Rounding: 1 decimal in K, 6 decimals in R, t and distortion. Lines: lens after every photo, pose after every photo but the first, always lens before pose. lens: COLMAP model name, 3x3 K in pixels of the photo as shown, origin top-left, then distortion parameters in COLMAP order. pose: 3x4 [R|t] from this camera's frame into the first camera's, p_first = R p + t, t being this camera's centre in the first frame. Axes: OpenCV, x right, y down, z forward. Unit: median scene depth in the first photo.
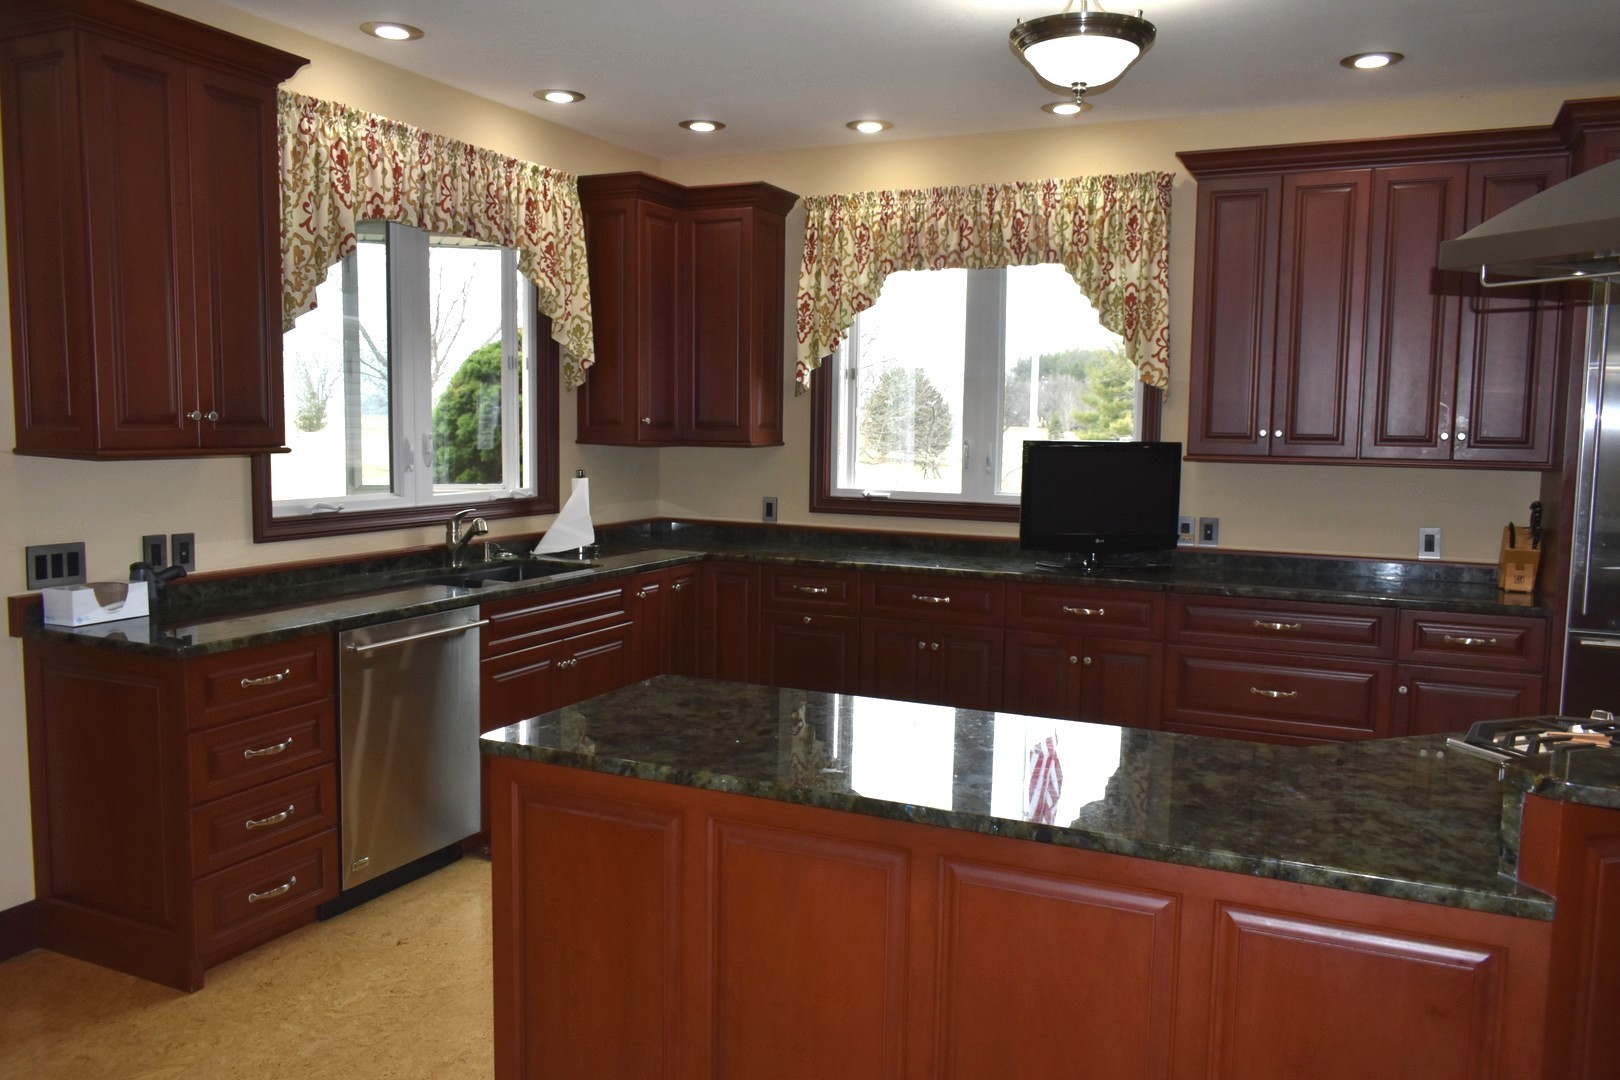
lens RADIAL K [[1244.5, 0, 815.5], [0, 1244.5, 547.2], [0, 0, 1]] dist [-0.035209, 0.033952]
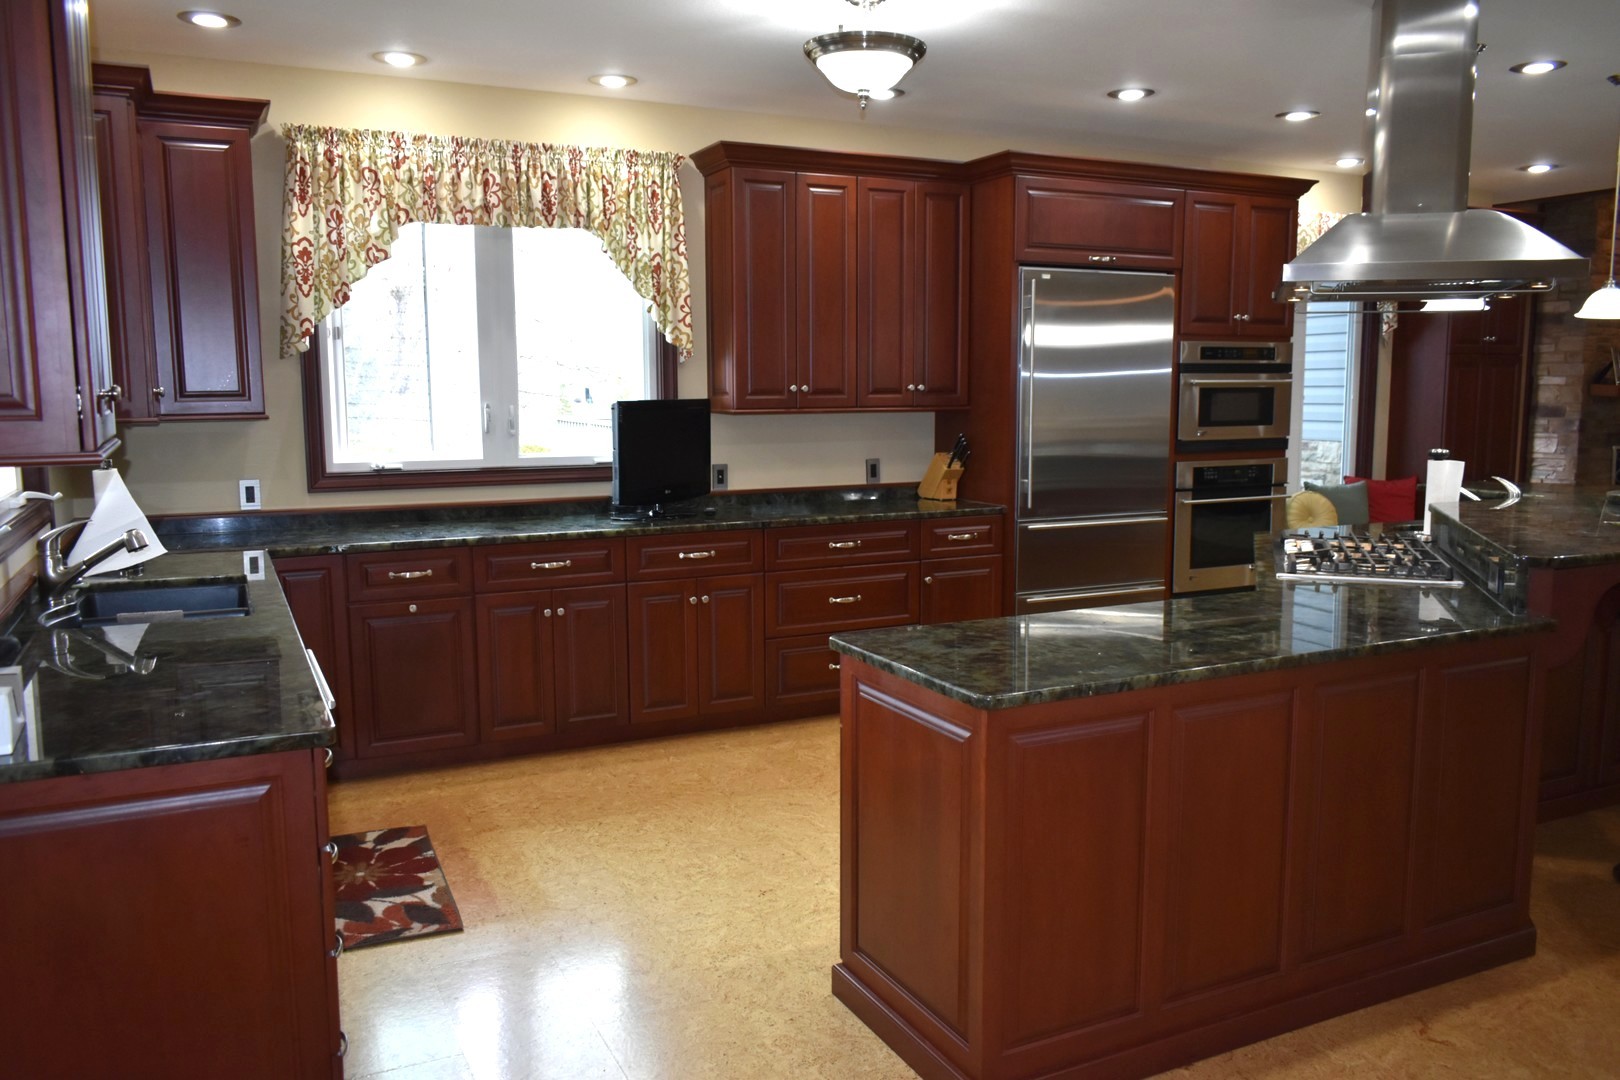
lens RADIAL K [[1244.5, 0, 815.5], [0, 1244.5, 547.2], [0, 0, 1]] dist [-0.035209, 0.033952]
pose [[0.617648, -0.121446, 0.777021, -0.508744], [0.091848, 0.992383, 0.082097, -0.032073], [-0.781073, 0.020661, 0.624098, 0.206476]]
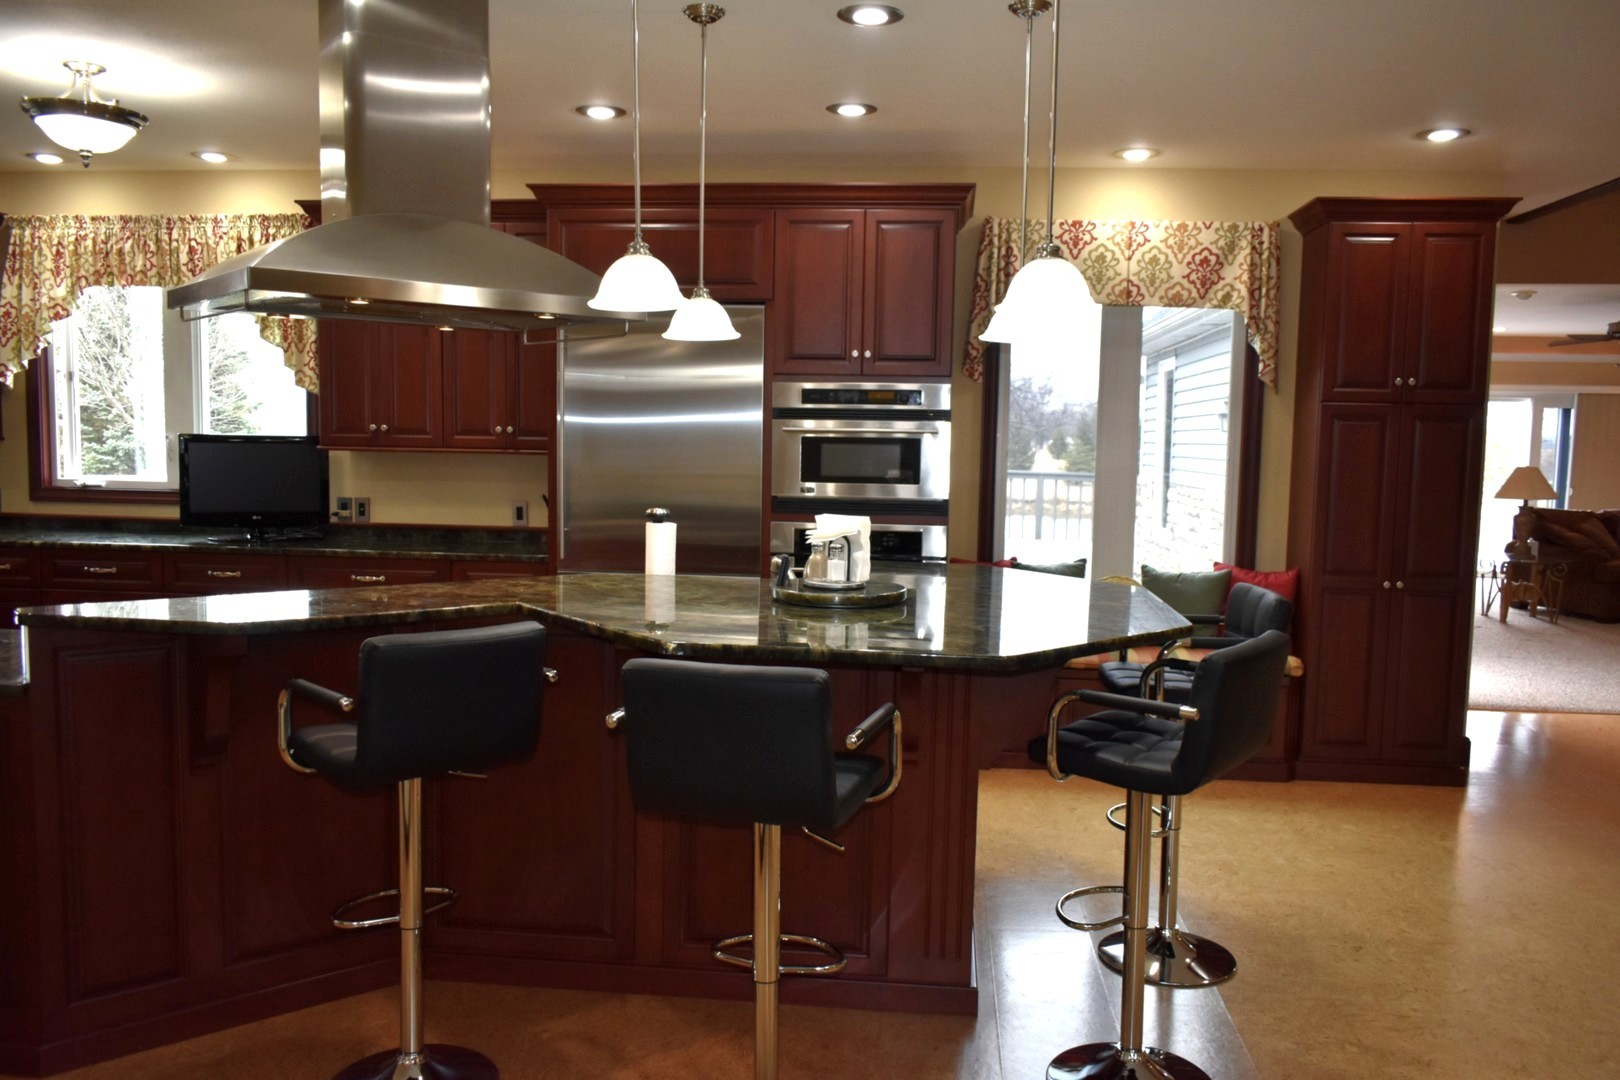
lens RADIAL K [[1244.5, 0, 815.5], [0, 1244.5, 547.2], [0, 0, 1]] dist [-0.035209, 0.033952]
pose [[0.943180, -0.025888, 0.331272, 0.319538], [0.028139, 0.999602, -0.002000, 0.038571], [-0.331089, 0.011208, 0.943533, -0.290856]]
